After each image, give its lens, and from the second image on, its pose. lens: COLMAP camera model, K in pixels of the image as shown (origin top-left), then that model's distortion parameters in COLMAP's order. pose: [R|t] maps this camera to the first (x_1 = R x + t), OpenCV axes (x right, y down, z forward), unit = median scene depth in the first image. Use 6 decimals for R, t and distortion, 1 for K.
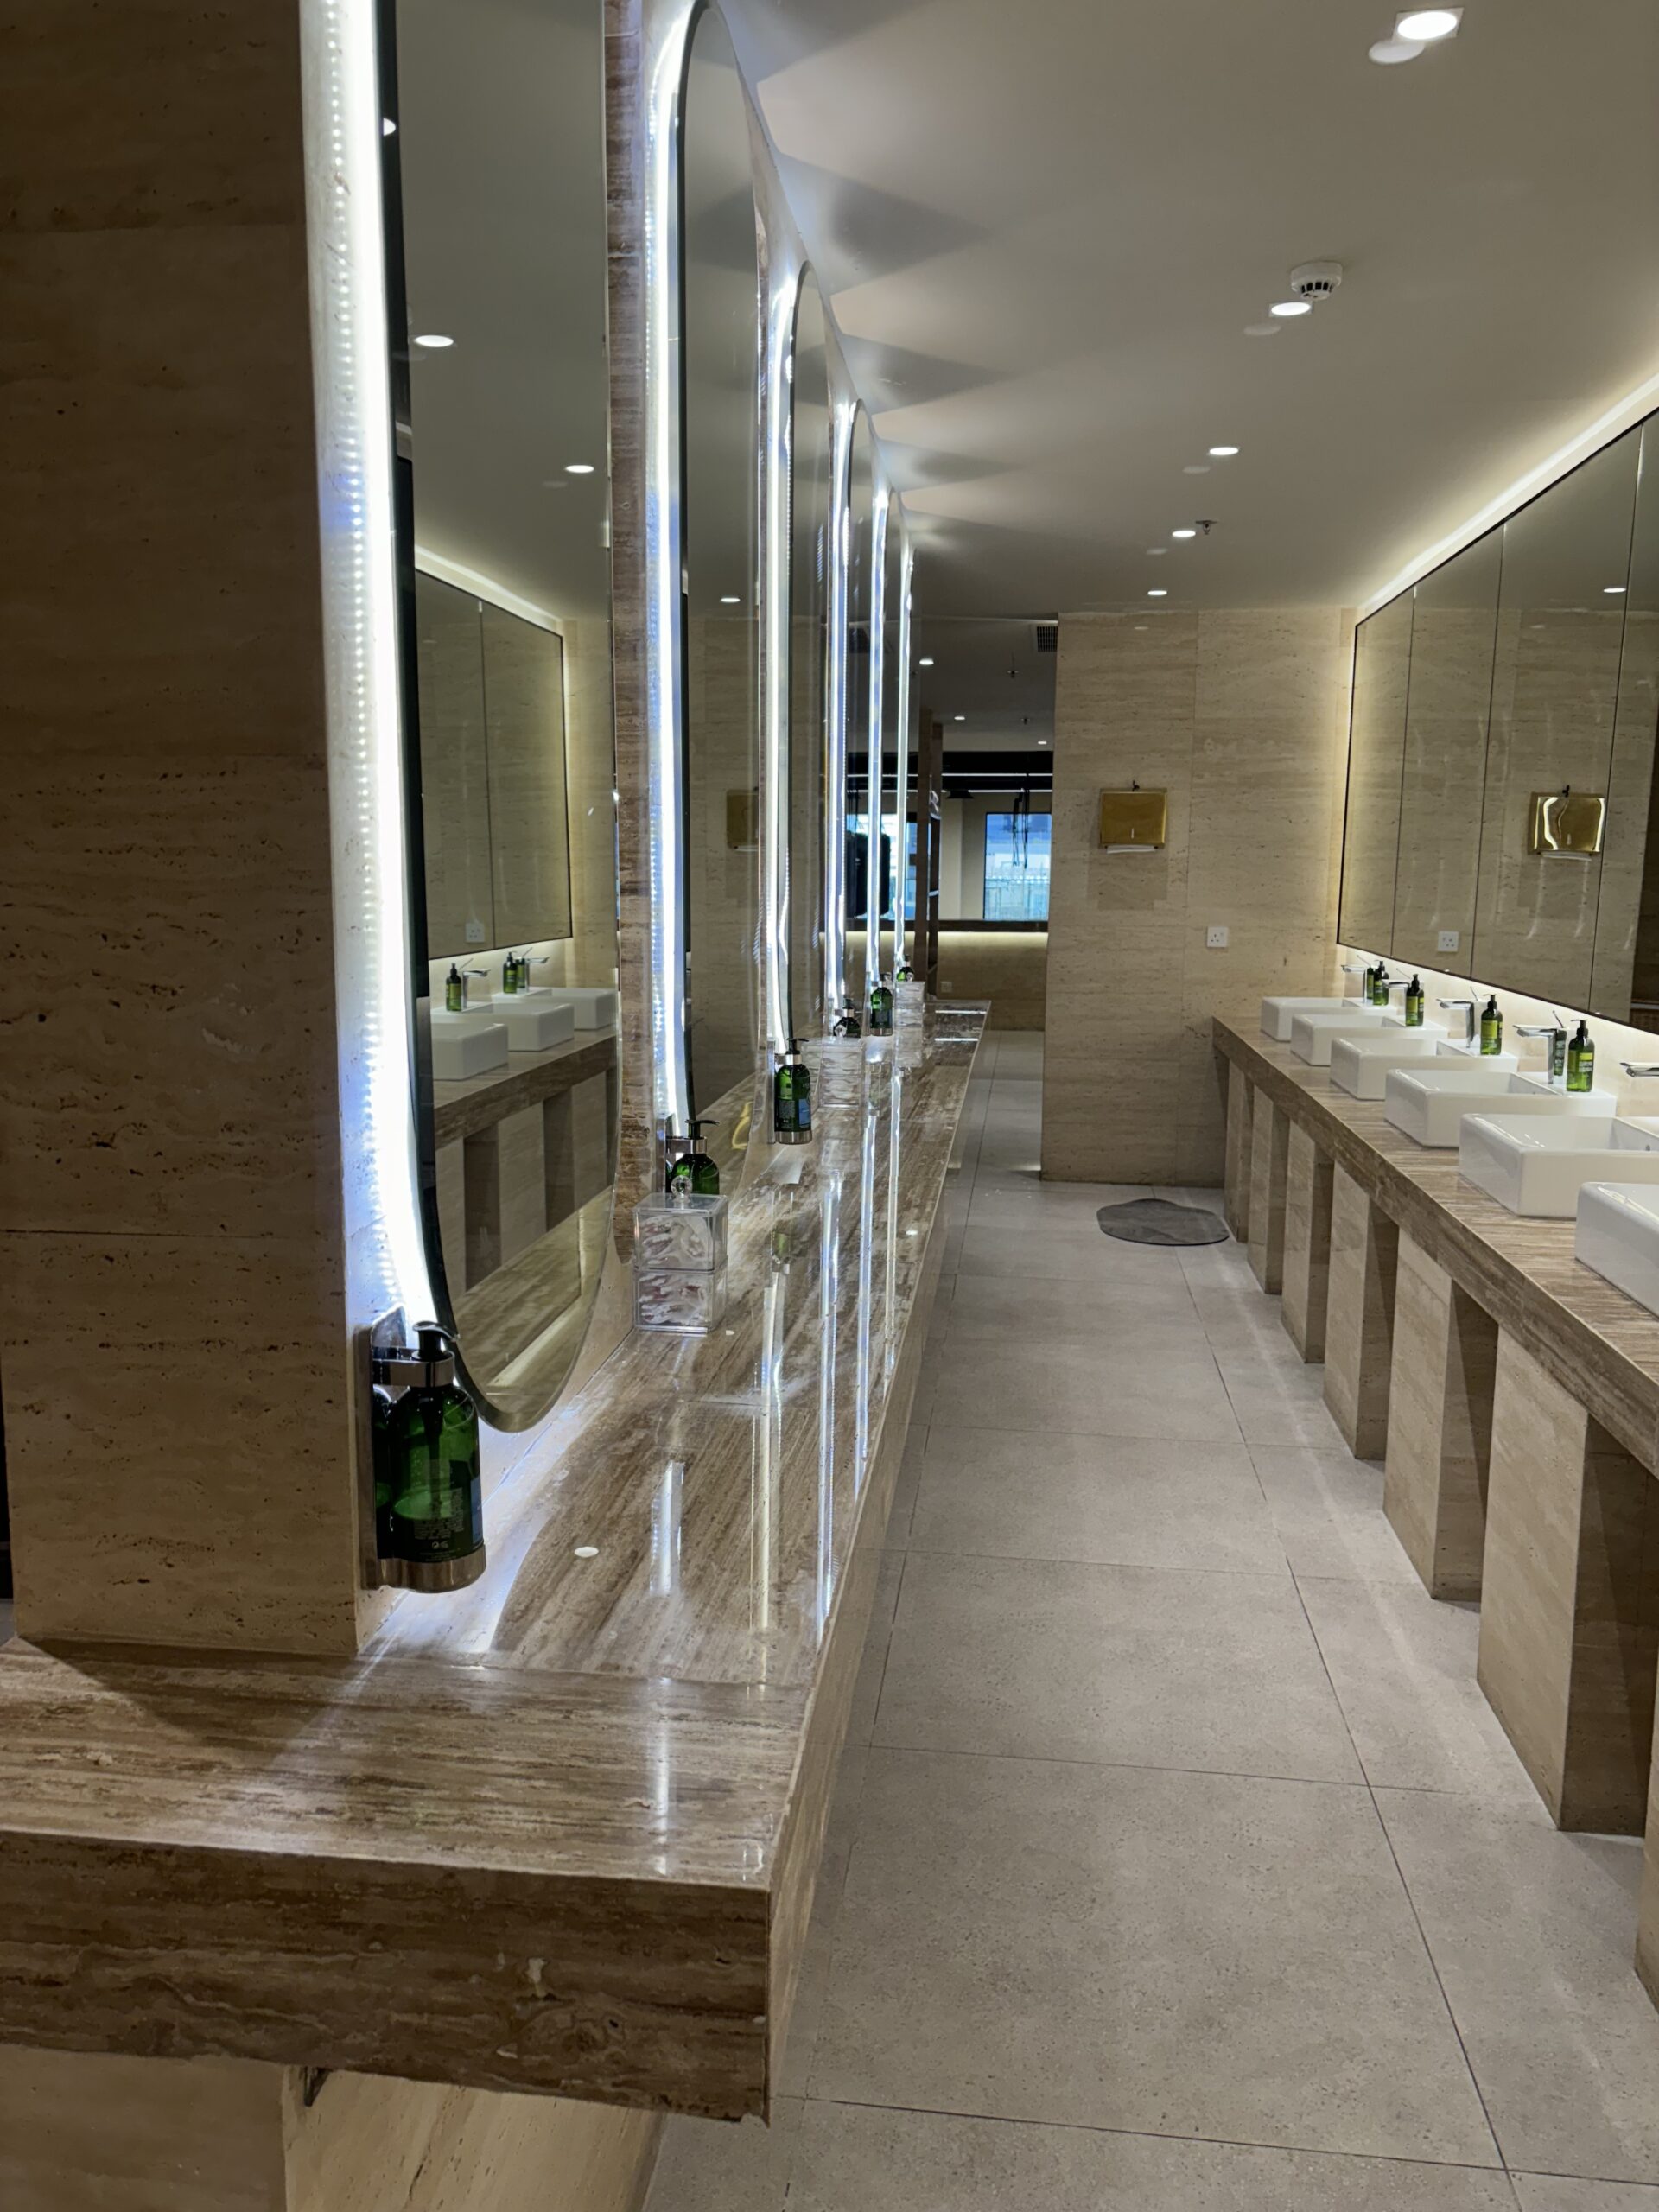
lens RADIAL K [[1687.1, 0, 815.1], [0, 1687.1, 1092.2], [0, 0, 1]] dist [0.052117, -0.057116]
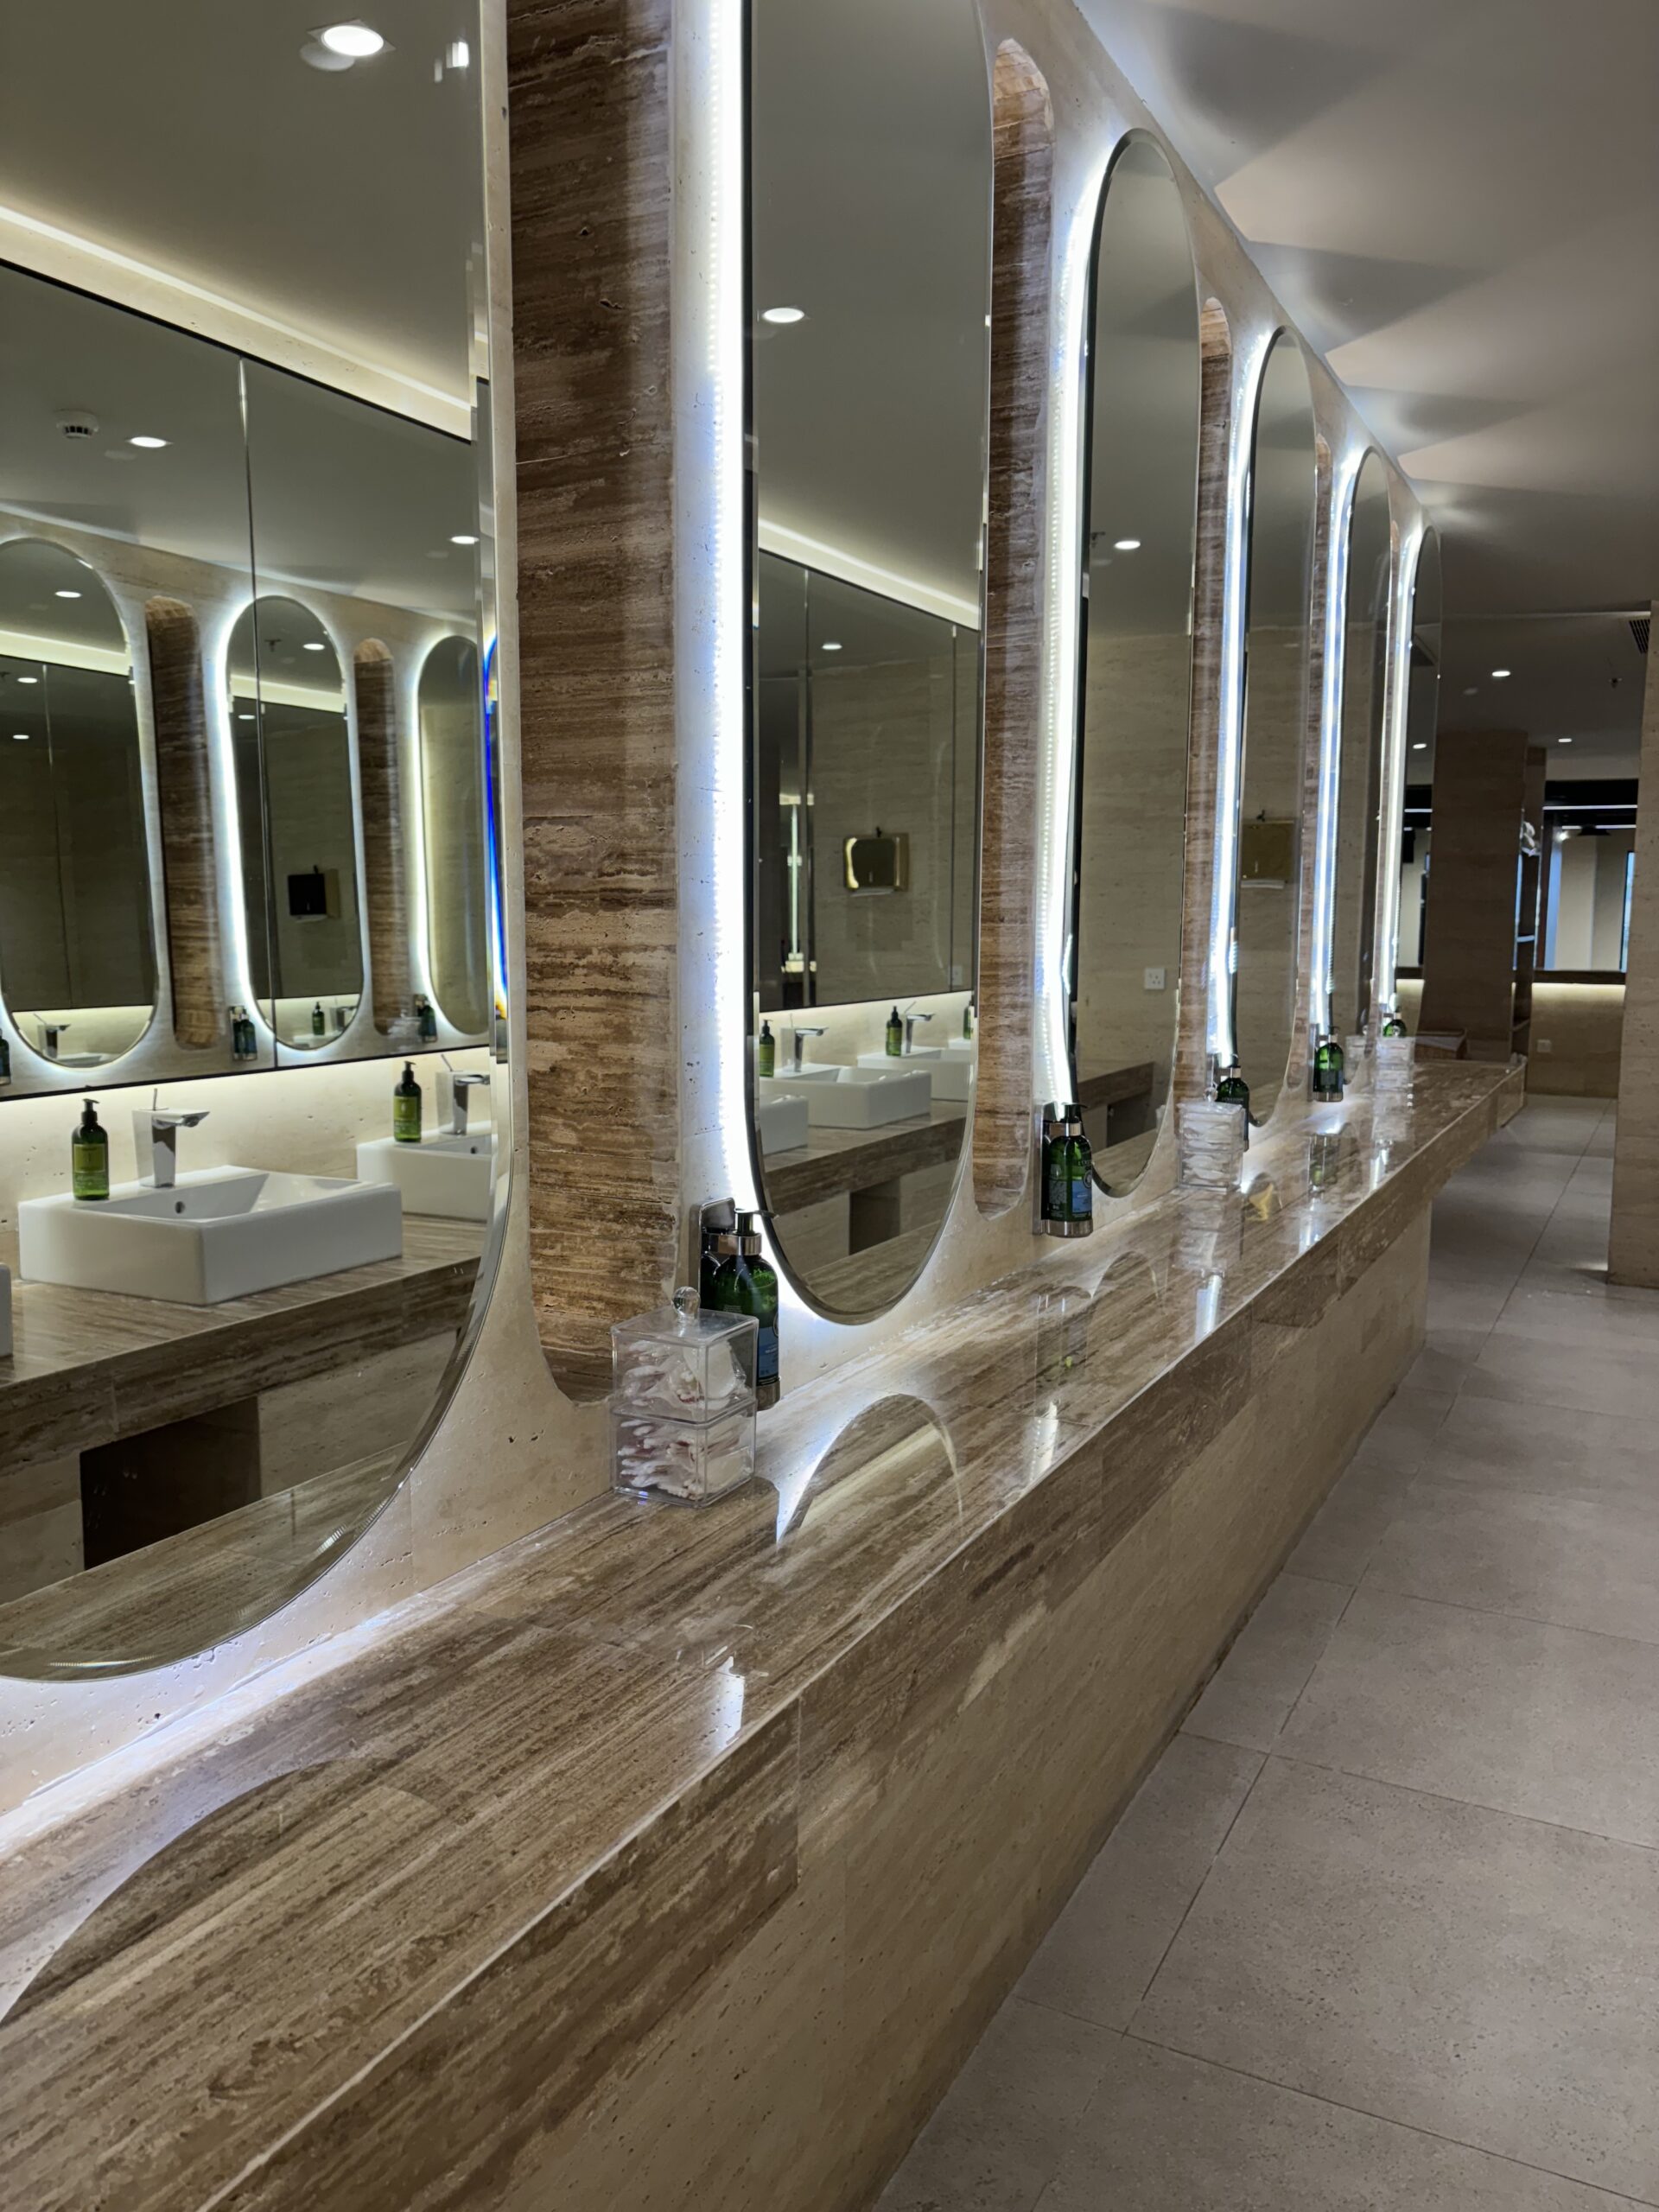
lens RADIAL K [[1687.1, 0, 824.7], [0, 1687.1, 1093.4], [0, 0, 1]] dist [0.052117, -0.057116]
pose [[0.938489, 0.040736, -0.342899, 0.214775], [-0.050072, 0.998576, -0.018413, -0.023023], [0.341661, 0.034451, 0.939192, 0.309480]]
